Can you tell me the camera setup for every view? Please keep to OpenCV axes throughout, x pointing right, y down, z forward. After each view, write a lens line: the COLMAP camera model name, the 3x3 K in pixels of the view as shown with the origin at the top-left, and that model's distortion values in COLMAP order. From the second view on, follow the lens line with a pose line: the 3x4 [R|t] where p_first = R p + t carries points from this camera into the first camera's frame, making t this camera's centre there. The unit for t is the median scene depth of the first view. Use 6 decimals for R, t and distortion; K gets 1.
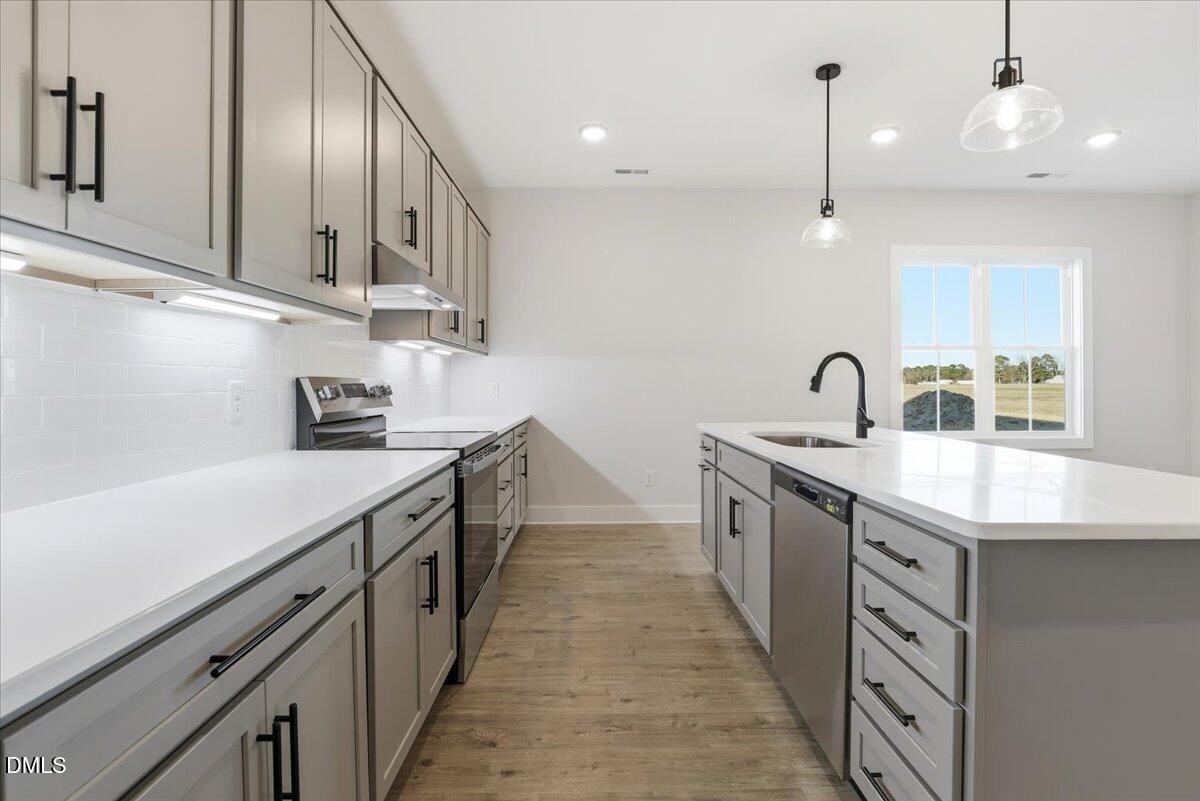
lens RADIAL K [[561.9, 0, 604.1], [0, 561.9, 387.7], [0, 0, 1]] dist [-0.024043, 0.003253]
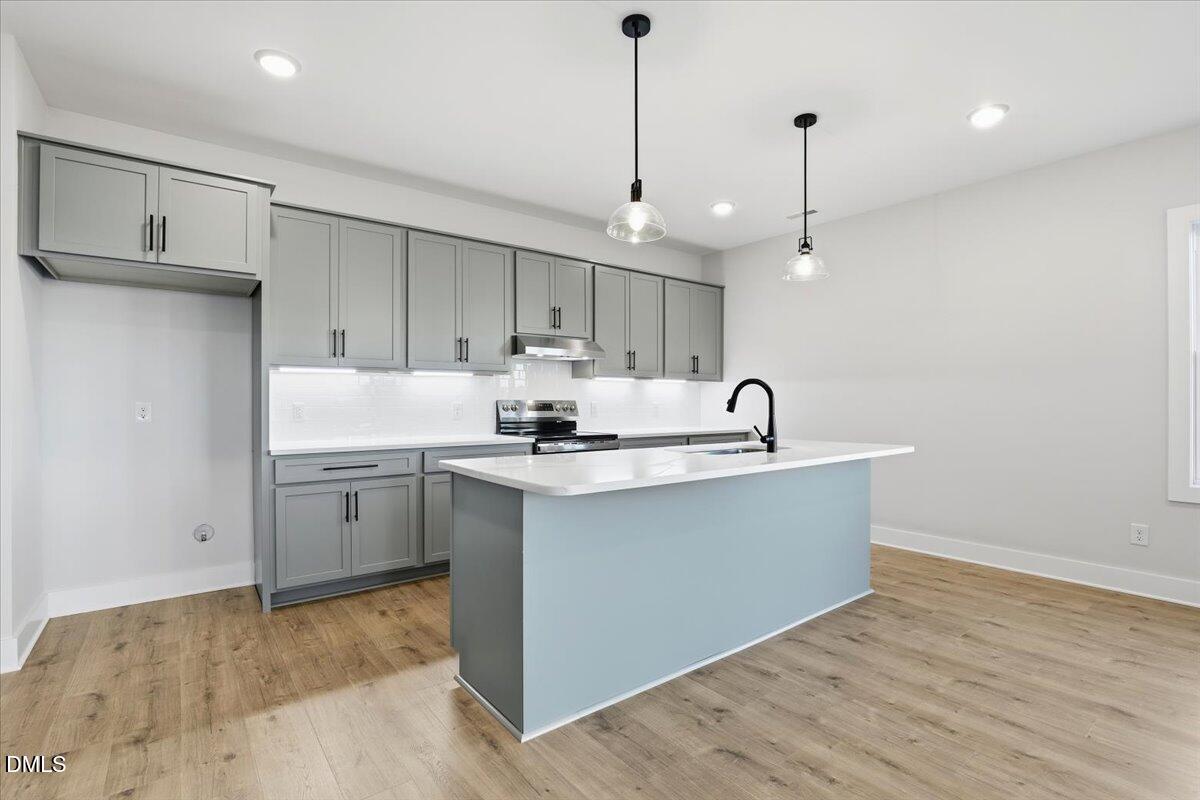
lens RADIAL K [[561.9, 0, 597.9], [0, 561.9, 397.7], [0, 0, 1]] dist [-0.024043, 0.003253]
pose [[0.591625, -0.001525, -0.806212, 1.205966], [-0.009993, 0.999908, -0.009225, -0.009563], [0.806152, 0.013515, 0.591555, 0.026087]]
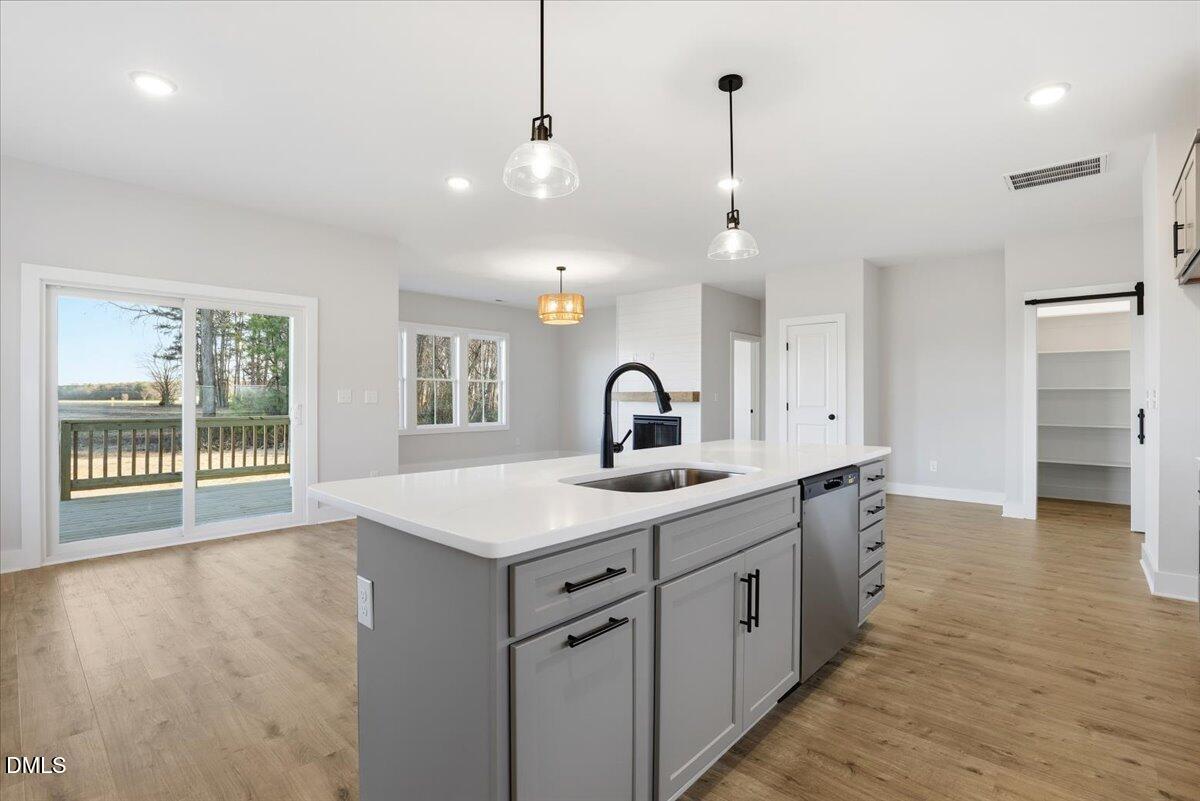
lens RADIAL K [[561.9, 0, 597.9], [0, 561.9, 397.9], [0, 0, 1]] dist [-0.024043, 0.003253]
pose [[-0.725140, -0.000938, 0.688601, -0.100698], [0.004624, 0.999970, 0.006231, -0.019053], [-0.688586, 0.007703, -0.725114, 1.641206]]
